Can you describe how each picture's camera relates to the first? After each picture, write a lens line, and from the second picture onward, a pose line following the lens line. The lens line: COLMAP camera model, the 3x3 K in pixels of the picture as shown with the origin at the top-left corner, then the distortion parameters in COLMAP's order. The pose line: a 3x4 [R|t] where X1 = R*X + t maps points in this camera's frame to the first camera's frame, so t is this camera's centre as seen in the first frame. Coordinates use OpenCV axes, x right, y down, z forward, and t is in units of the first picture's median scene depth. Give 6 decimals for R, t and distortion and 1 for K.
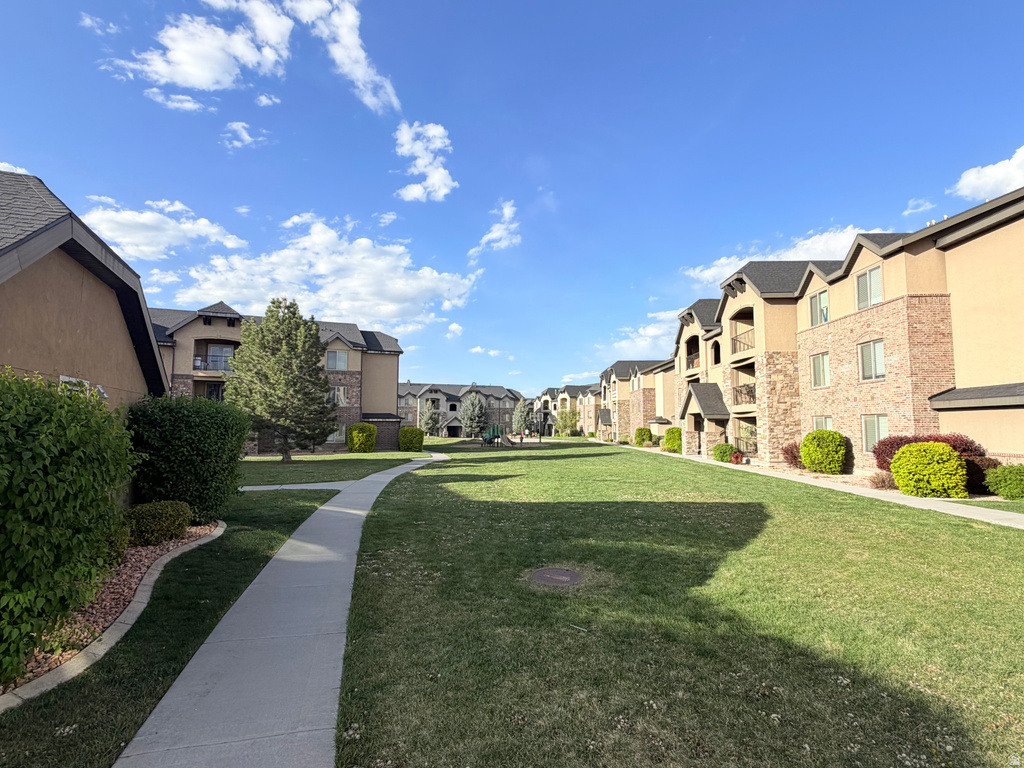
lens RADIAL K [[501.4, 0, 509.9], [0, 501.4, 384.8], [0, 0, 1]] dist [-0.005735, -0.000697]
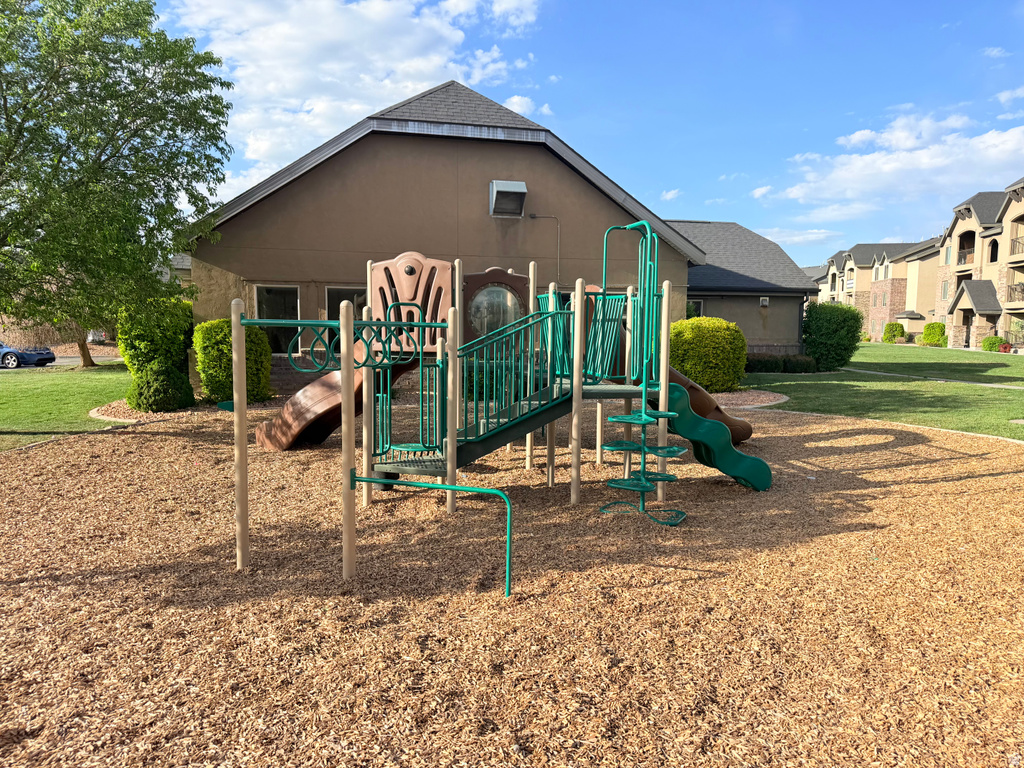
lens RADIAL K [[718.8, 0, 511.8], [0, 718.8, 382.5], [0, 0, 1]] dist [-0.011845, 0.000018]
pose [[0.985113, 0.027212, -0.169740, -0.164508], [0.001397, 0.986092, 0.166194, -0.022011], [0.171902, -0.163957, 0.971374, -0.345182]]
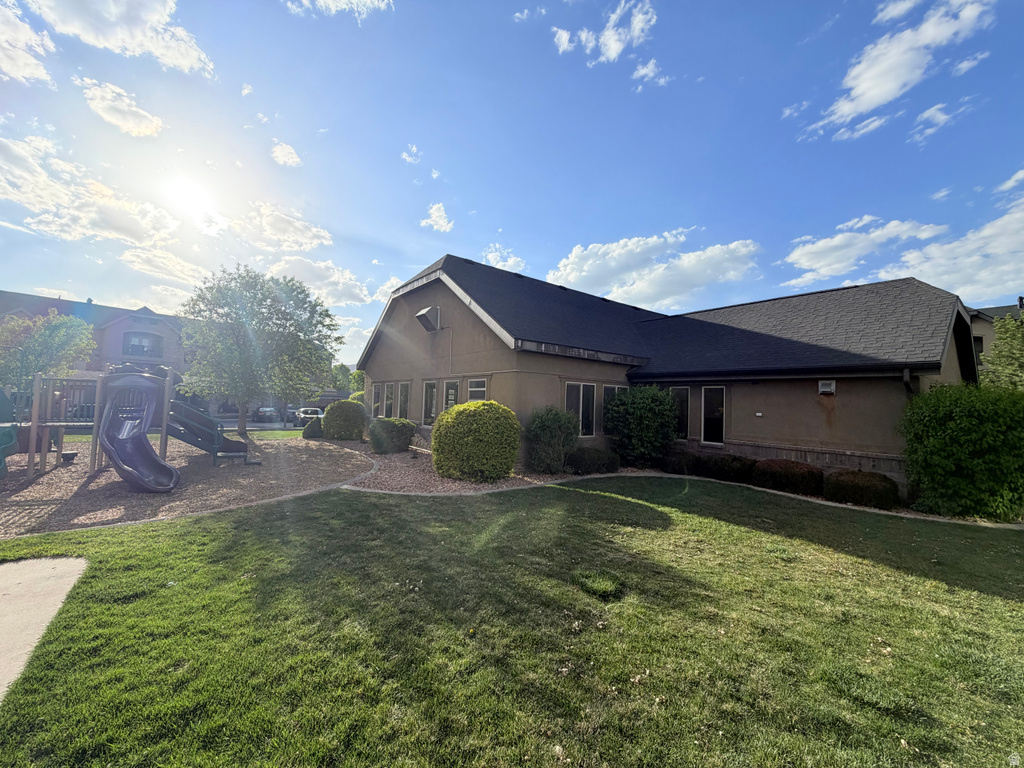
lens RADIAL K [[404.7, 0, 506.3], [0, 404.7, 385.0], [0, 0, 1]] dist [-0.000657, -0.000068]
pose [[0.249596, -0.023066, -0.968075, 0.015388], [0.033825, 0.999314, -0.015089, -0.003089], [0.967759, -0.028979, 0.250205, -0.092562]]
